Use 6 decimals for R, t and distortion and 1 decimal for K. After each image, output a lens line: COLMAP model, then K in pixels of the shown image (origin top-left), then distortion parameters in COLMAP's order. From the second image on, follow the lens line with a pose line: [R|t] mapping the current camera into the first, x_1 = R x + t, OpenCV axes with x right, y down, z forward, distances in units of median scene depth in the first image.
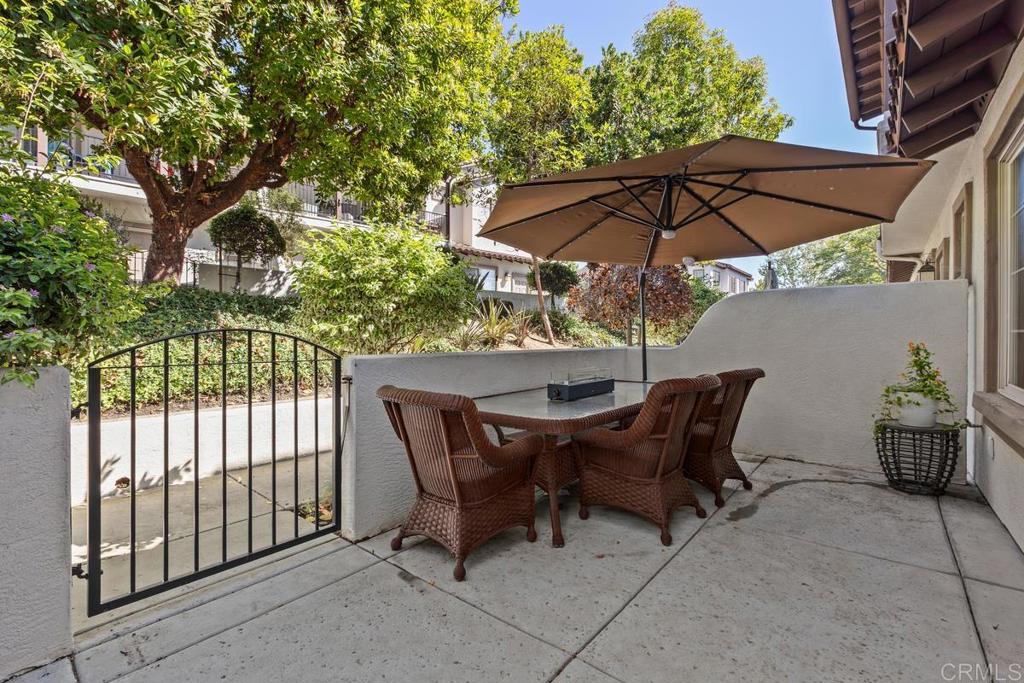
lens RADIAL K [[452.8, 0, 512.7], [0, 452.8, 338.9], [0, 0, 1]] dist [0.002726, -0.001727]
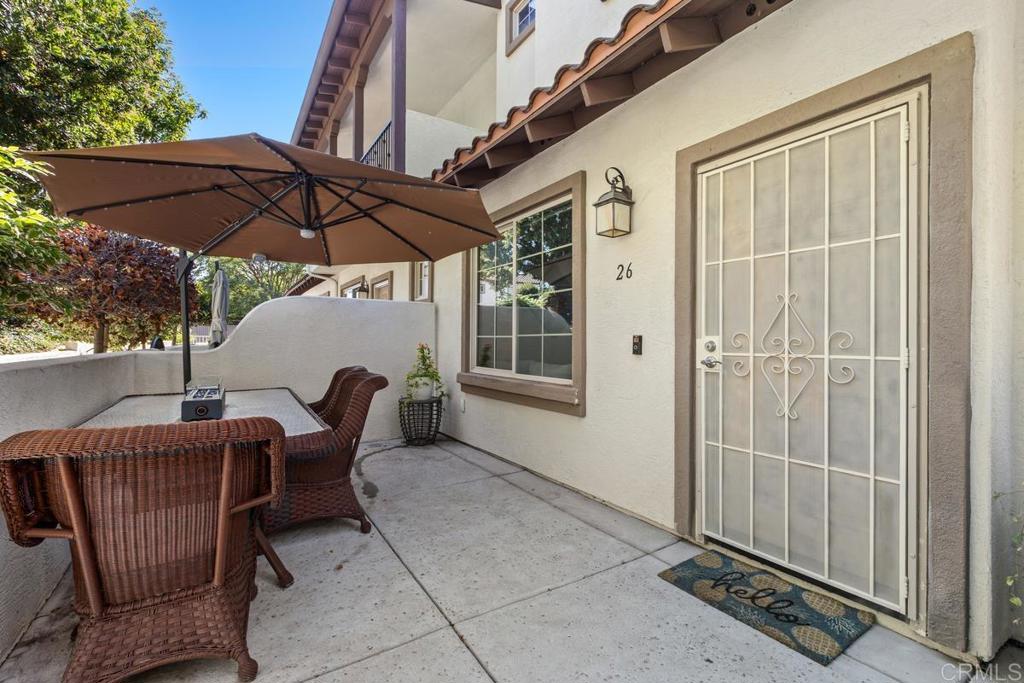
lens RADIAL K [[452.8, 0, 522.8], [0, 452.8, 341.6], [0, 0, 1]] dist [0.002726, -0.001727]
pose [[0.298152, 0.000557, 0.954518, -0.582524], [-0.007545, 0.999970, 0.001773, -0.004950], [-0.954489, -0.007730, 0.298147, 0.328115]]
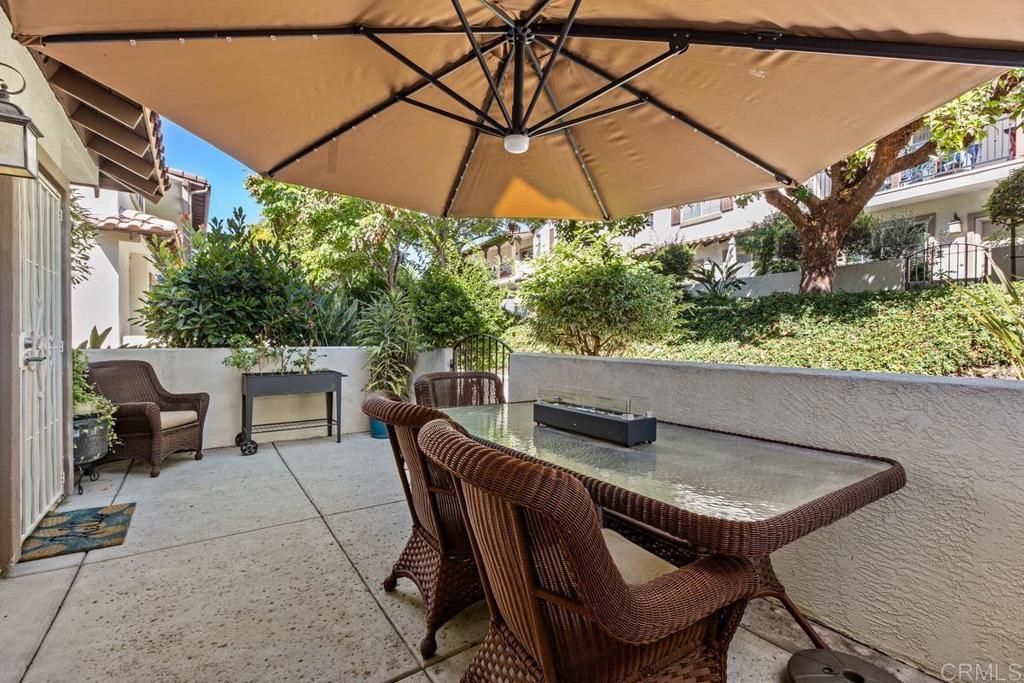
lens RADIAL K [[452.8, 0, 511.5], [0, 452.8, 341.4], [0, 0, 1]] dist [0.002726, -0.001727]
pose [[-0.275086, 0.006896, -0.961395, 1.078068], [-0.003262, 0.999962, 0.008106, -0.008701], [0.961414, 0.005366, -0.275053, 1.448003]]
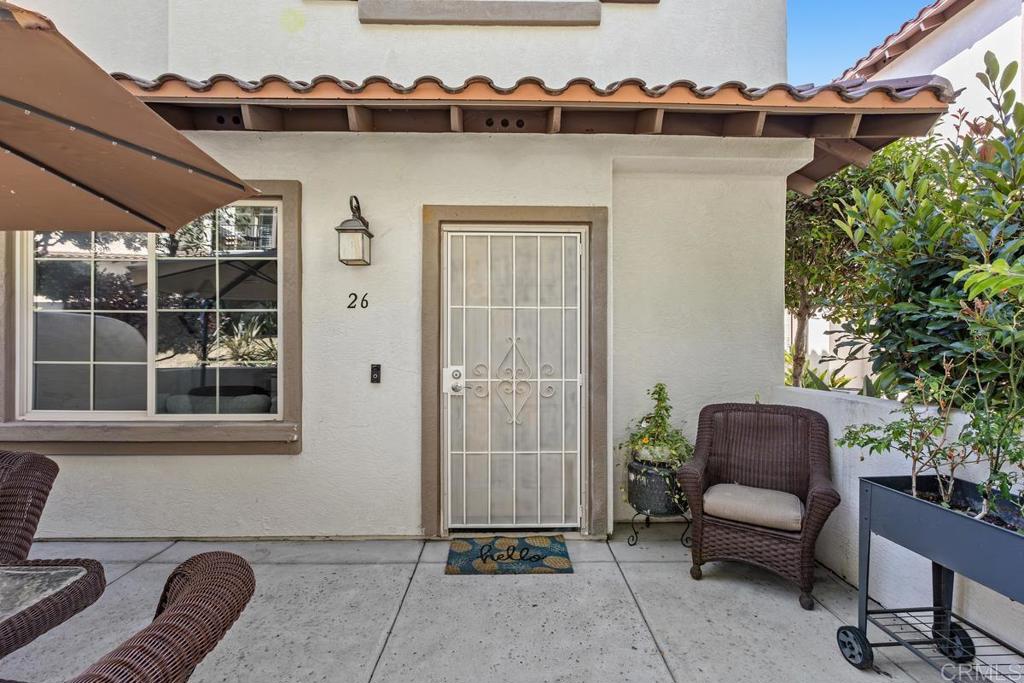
lens RADIAL K [[452.8, 0, 509.2], [0, 452.8, 346.9], [0, 0, 1]] dist [0.002726, -0.001727]
pose [[-0.647936, -0.006581, 0.761667, -0.539923], [-0.006053, 0.999976, 0.003490, -0.073303], [-0.761671, -0.002349, -0.647960, 0.900997]]
